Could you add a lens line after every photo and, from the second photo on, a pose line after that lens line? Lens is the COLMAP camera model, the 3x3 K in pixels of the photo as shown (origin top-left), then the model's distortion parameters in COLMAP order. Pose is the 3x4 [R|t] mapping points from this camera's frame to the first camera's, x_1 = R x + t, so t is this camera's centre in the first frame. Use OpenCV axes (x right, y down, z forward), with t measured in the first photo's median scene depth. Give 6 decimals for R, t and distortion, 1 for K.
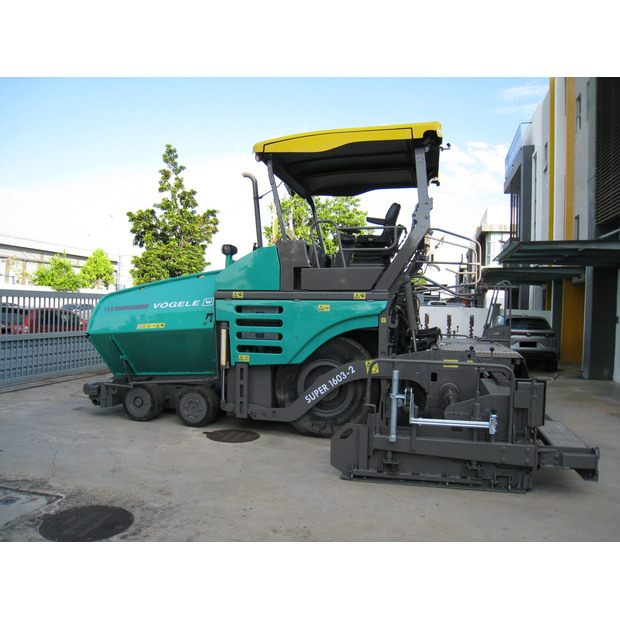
lens RADIAL K [[507.0, 0, 316.0], [0, 507.0, 309.3], [0, 0, 1]] dist [-0.165334, 0.115980]
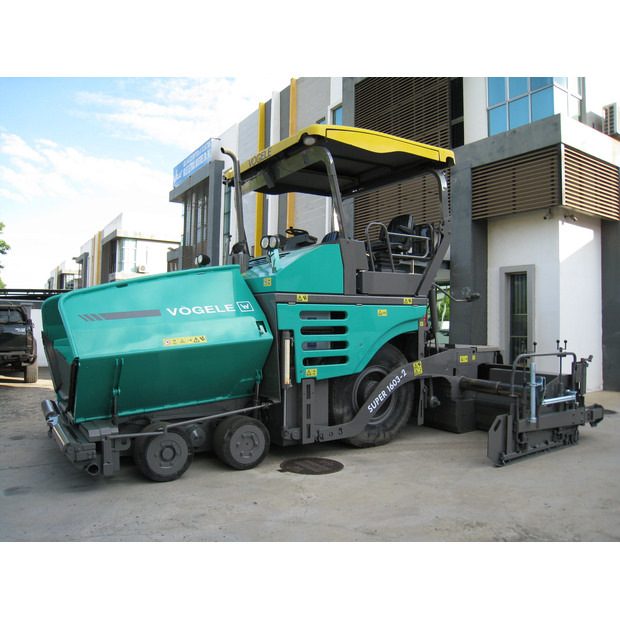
lens RADIAL K [[507.0, 0, 316.0], [0, 507.0, 309.3], [0, 0, 1]] dist [-0.165334, 0.115980]
pose [[0.684061, -0.000883, 0.729425, -0.770736], [0.011554, 0.999887, -0.009626, -0.001533], [-0.729334, 0.015013, 0.683994, 0.416546]]
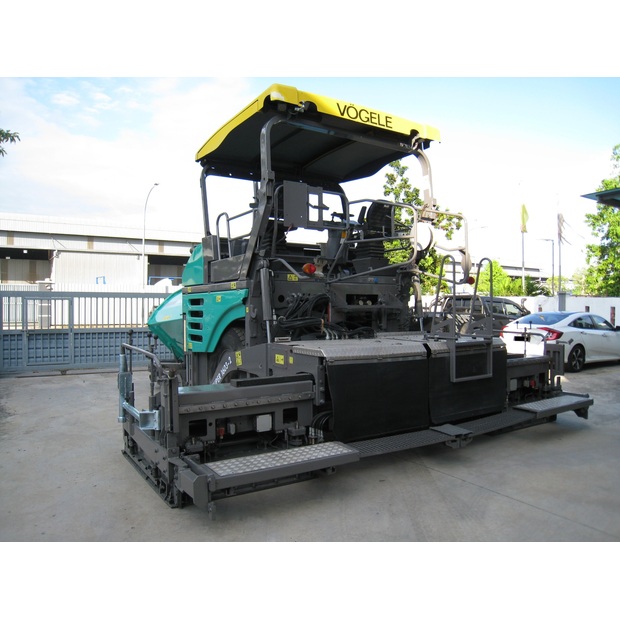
lens RADIAL K [[507.0, 0, 316.0], [0, 507.0, 309.3], [0, 0, 1]] dist [-0.165334, 0.115980]
pose [[0.719593, -0.014108, -0.694253, 0.850934], [0.009989, 0.999900, -0.009965, 0.030399], [0.694325, 0.000236, 0.719662, 0.394184]]
